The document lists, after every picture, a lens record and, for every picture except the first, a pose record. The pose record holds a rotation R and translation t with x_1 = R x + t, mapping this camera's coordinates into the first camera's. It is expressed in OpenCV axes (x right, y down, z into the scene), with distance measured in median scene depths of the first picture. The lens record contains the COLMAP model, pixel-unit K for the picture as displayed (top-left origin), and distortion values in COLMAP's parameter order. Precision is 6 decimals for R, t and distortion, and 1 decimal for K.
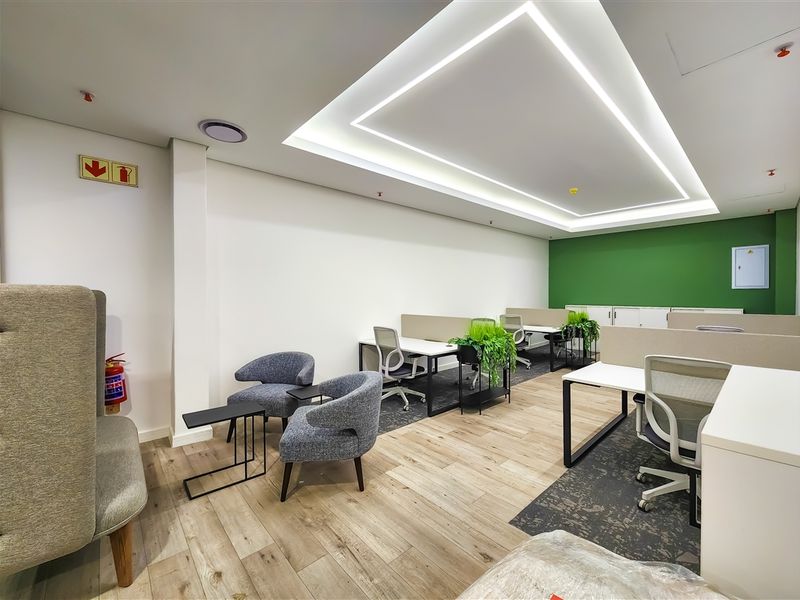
lens RADIAL K [[327.6, 0, 400.8], [0, 327.6, 297.2], [0, 0, 1]] dist [-0.004071, -0.000529]
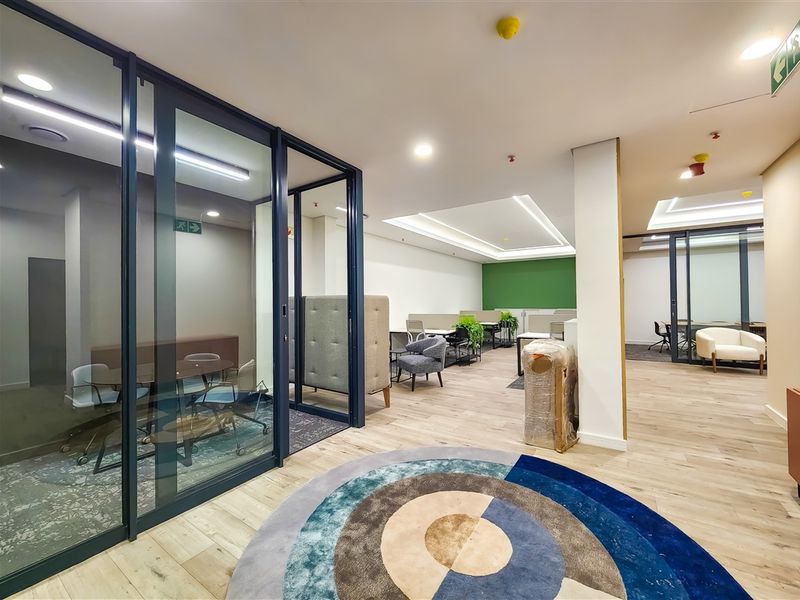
lens RADIAL K [[327.6, 0, 400.8], [0, 327.6, 297.2], [0, 0, 1]] dist [-0.004071, -0.000529]
pose [[0.967357, 0.001708, 0.253410, -0.380865], [0.004185, 0.999733, -0.022715, 0.006263], [-0.253382, 0.023034, 0.967092, -0.442152]]
